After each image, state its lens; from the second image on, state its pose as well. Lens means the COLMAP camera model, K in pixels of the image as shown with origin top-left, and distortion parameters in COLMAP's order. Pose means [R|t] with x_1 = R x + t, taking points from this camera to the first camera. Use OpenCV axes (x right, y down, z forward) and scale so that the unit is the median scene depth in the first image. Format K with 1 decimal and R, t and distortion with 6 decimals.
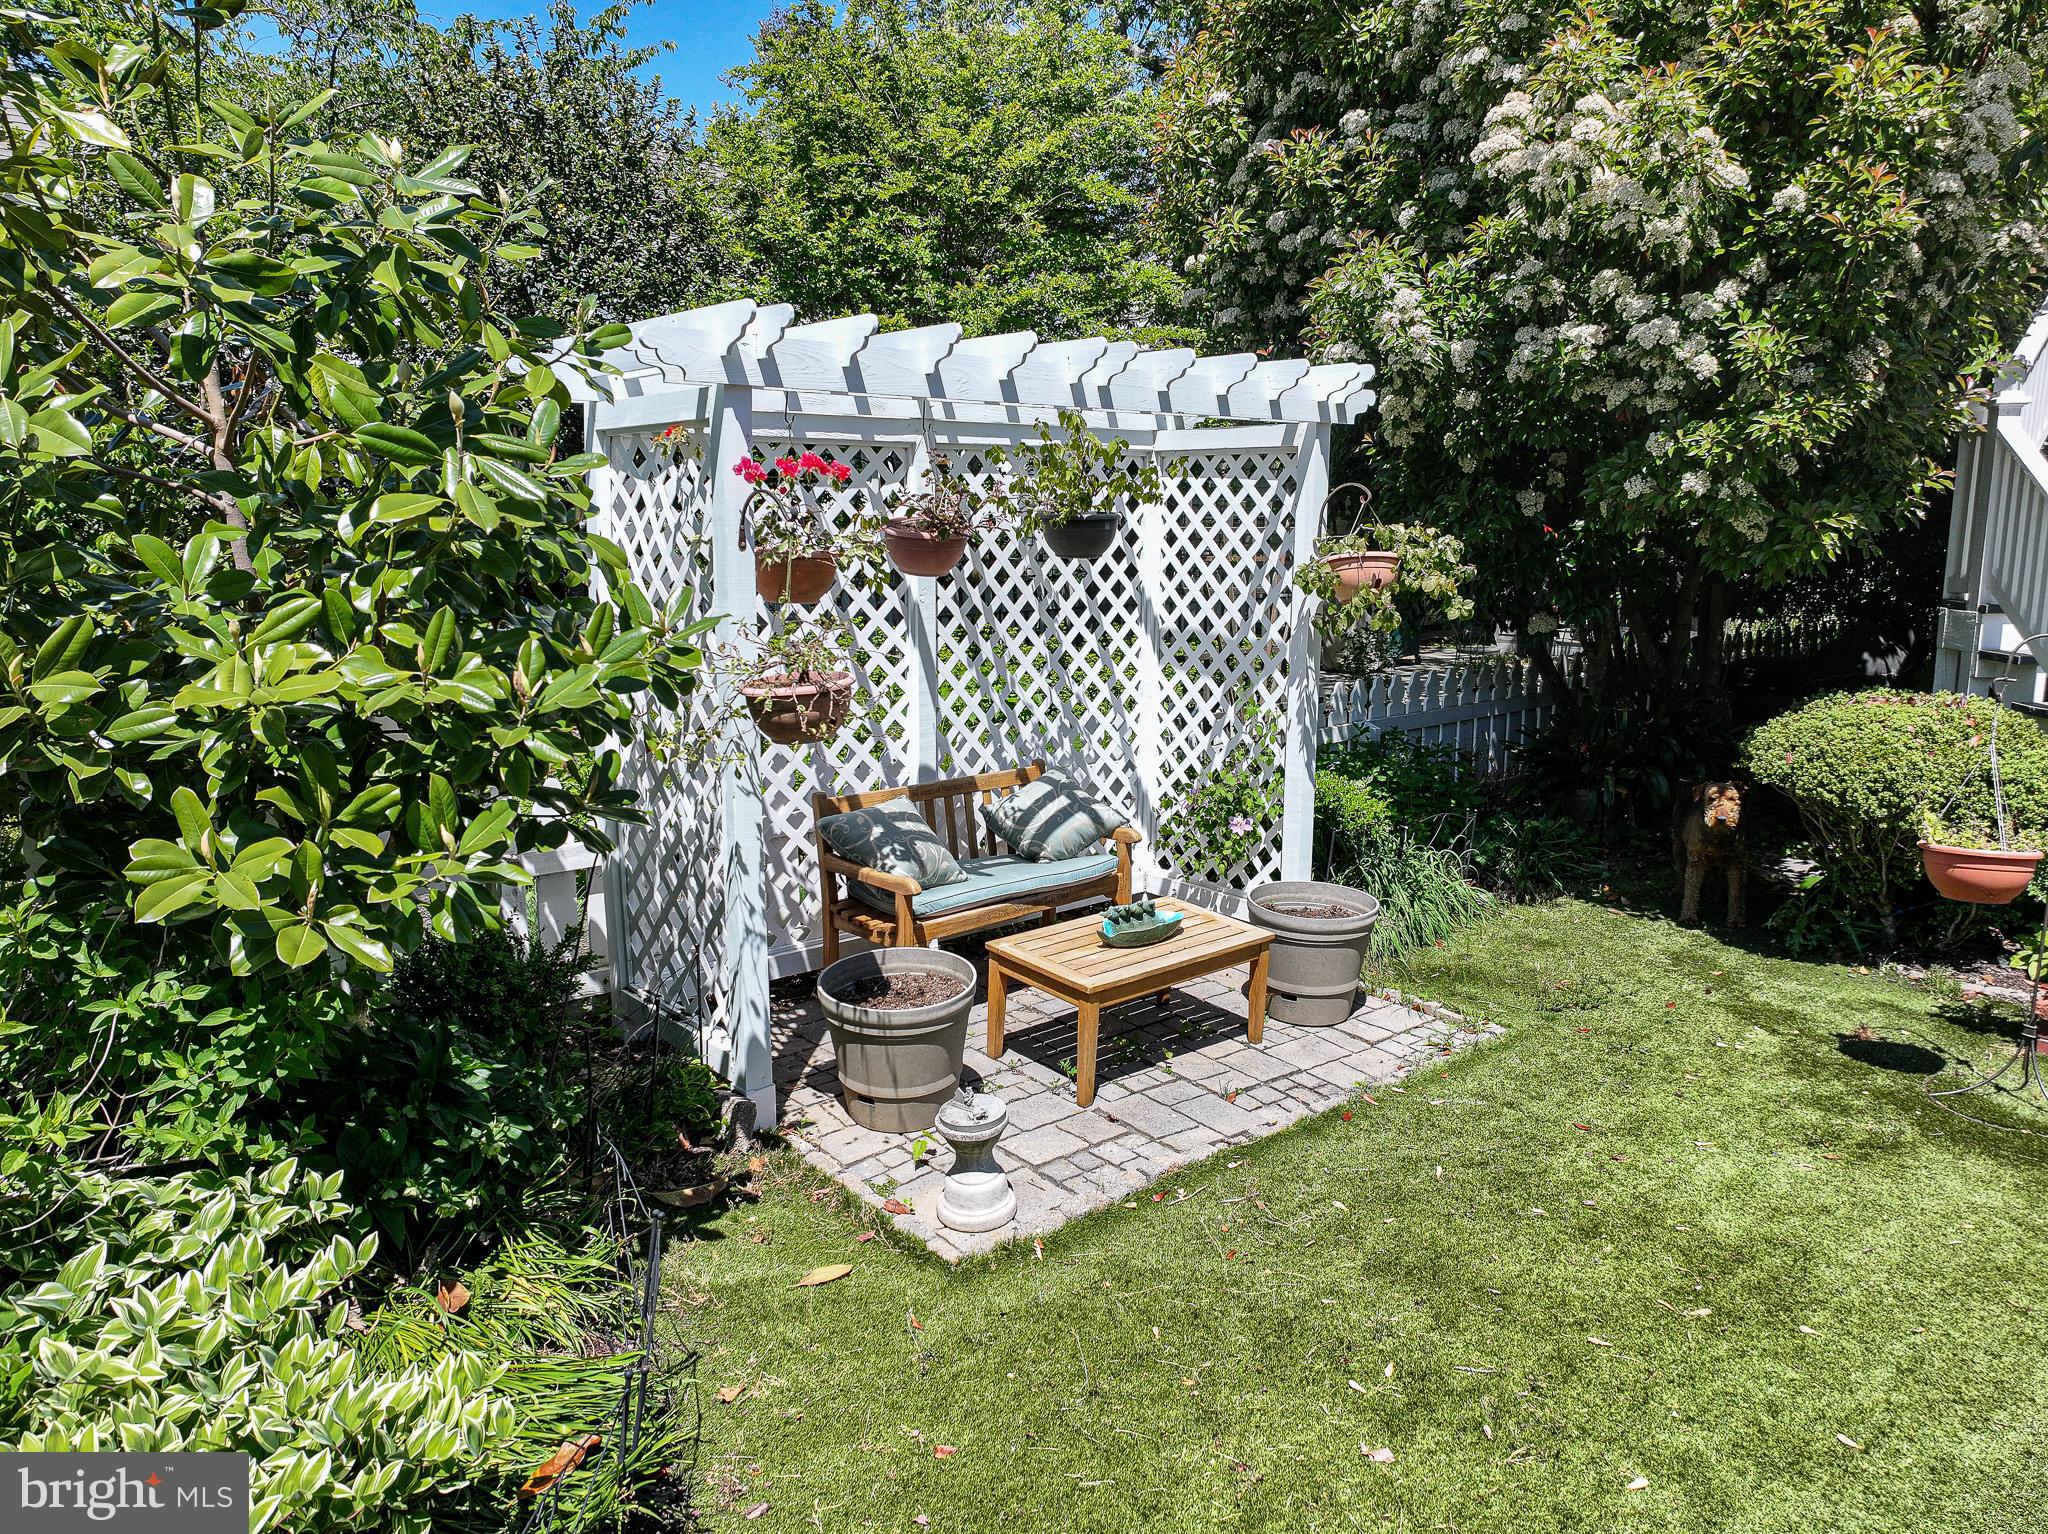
lens RADIAL K [[1438.4, 0, 1028.3], [0, 1438.4, 755.9], [0, 0, 1]] dist [-0.008342, 0.022732]
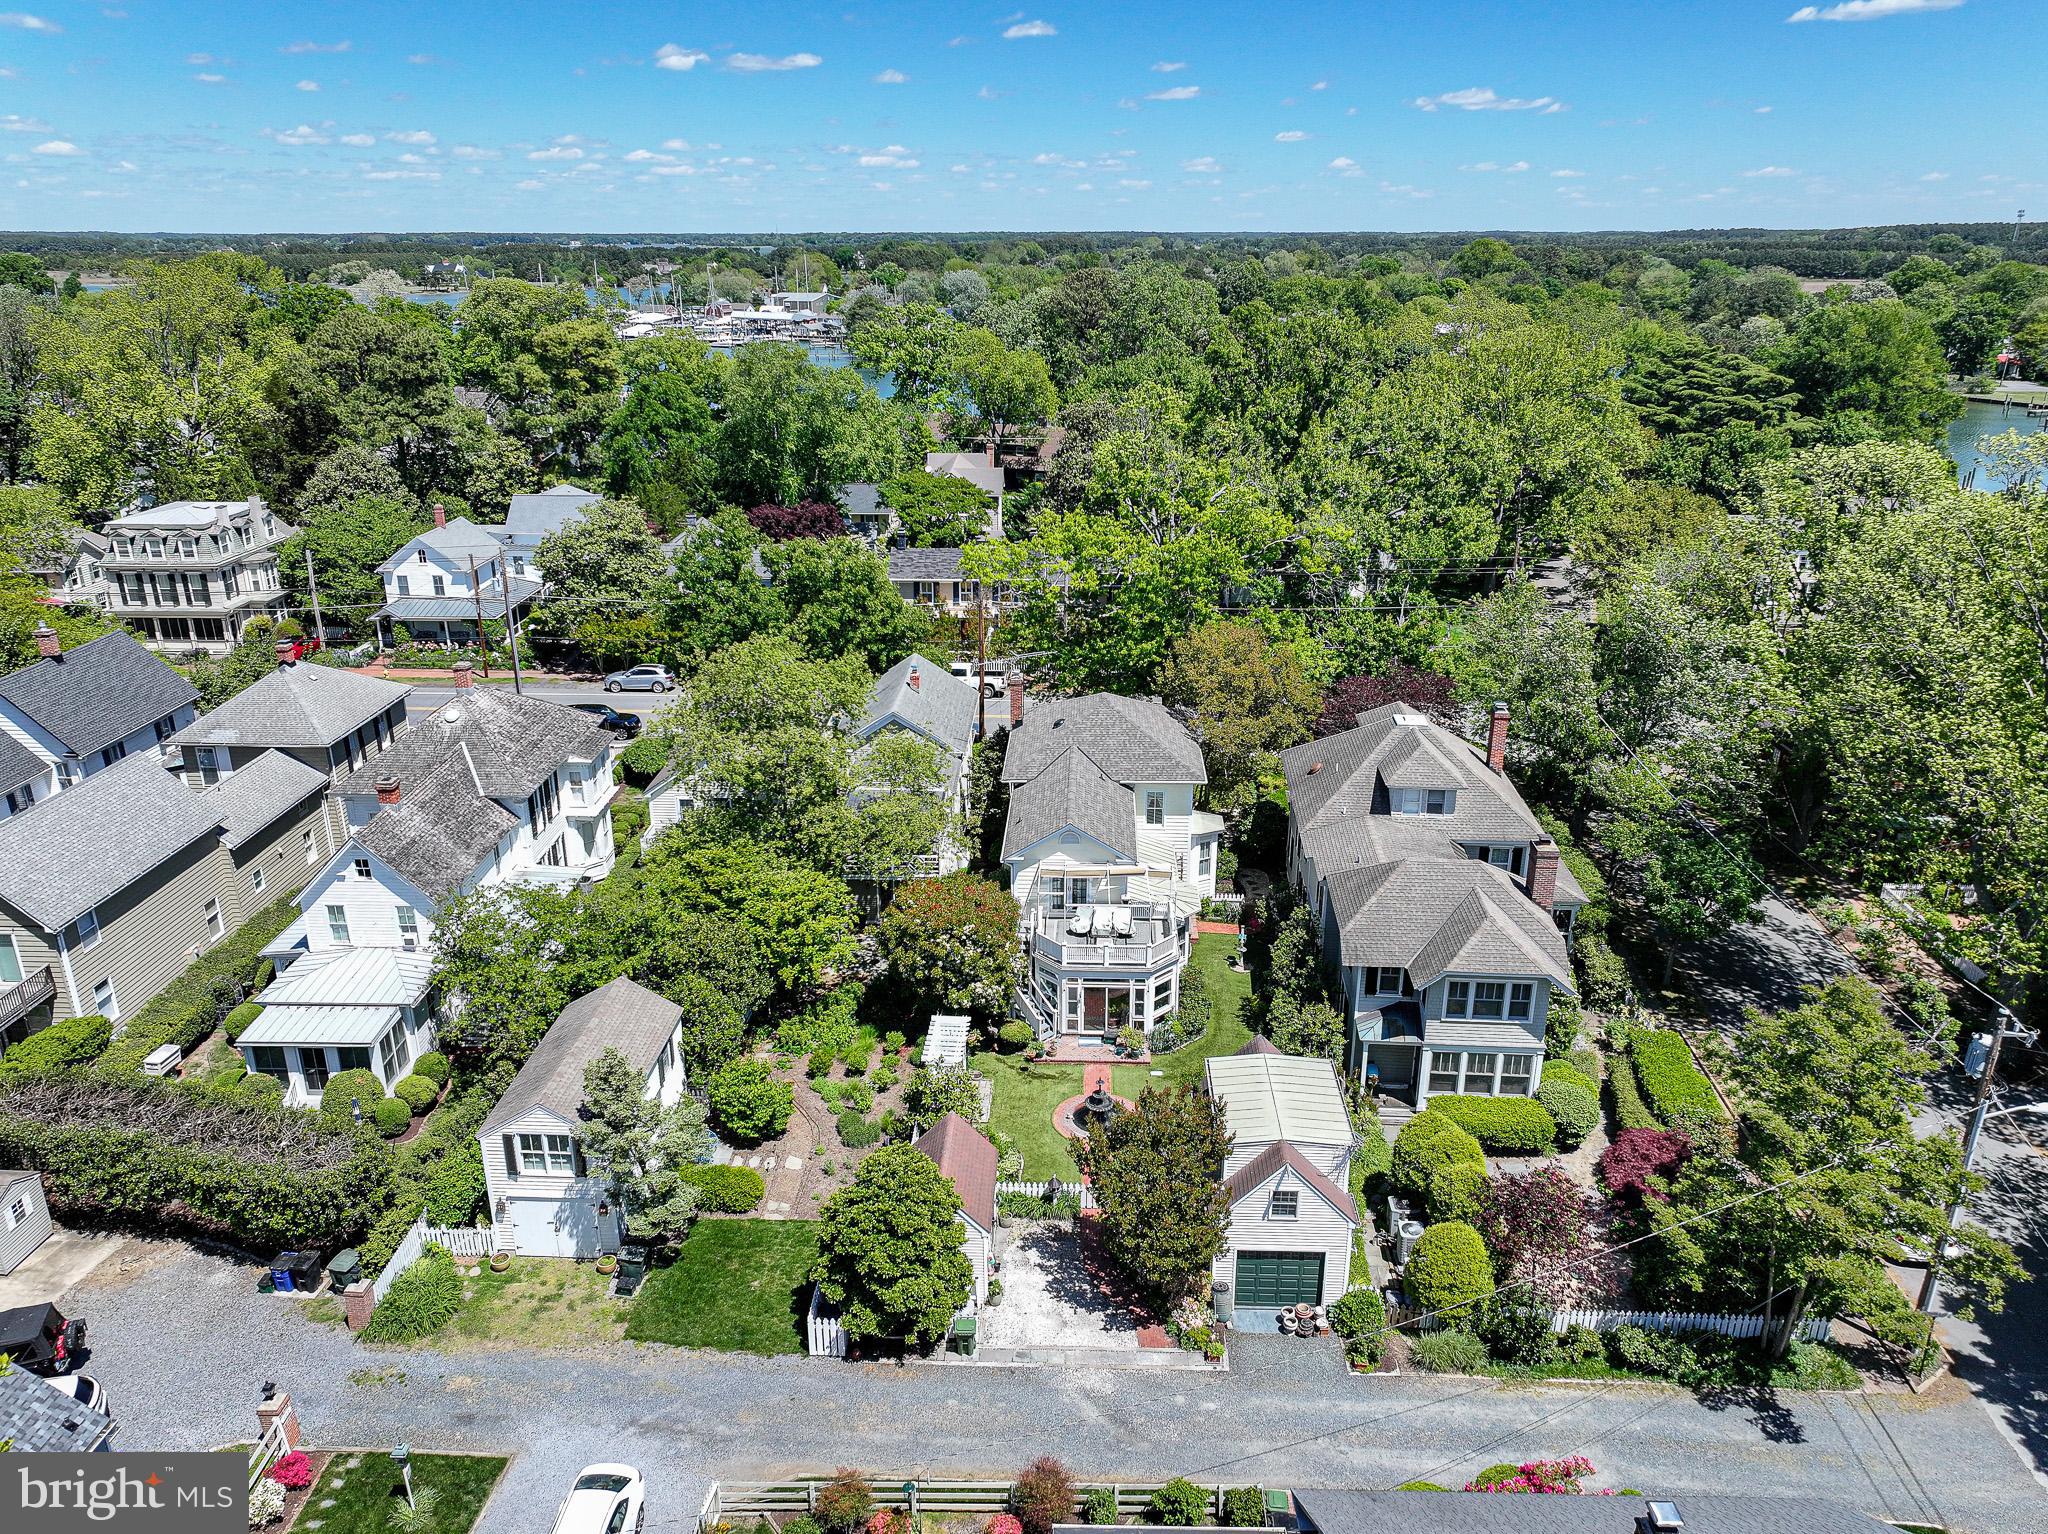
lens RADIAL K [[1439.0, 0, 1031.2], [0, 1439.0, 759.0], [0, 0, 1]] dist [-0.004638, 0.018113]
pose [[0.686759, -0.252691, 0.681550, -4.989546], [0.125913, 0.964811, 0.230837, -3.682623], [-0.715897, -0.072713, 0.694409, -5.164886]]
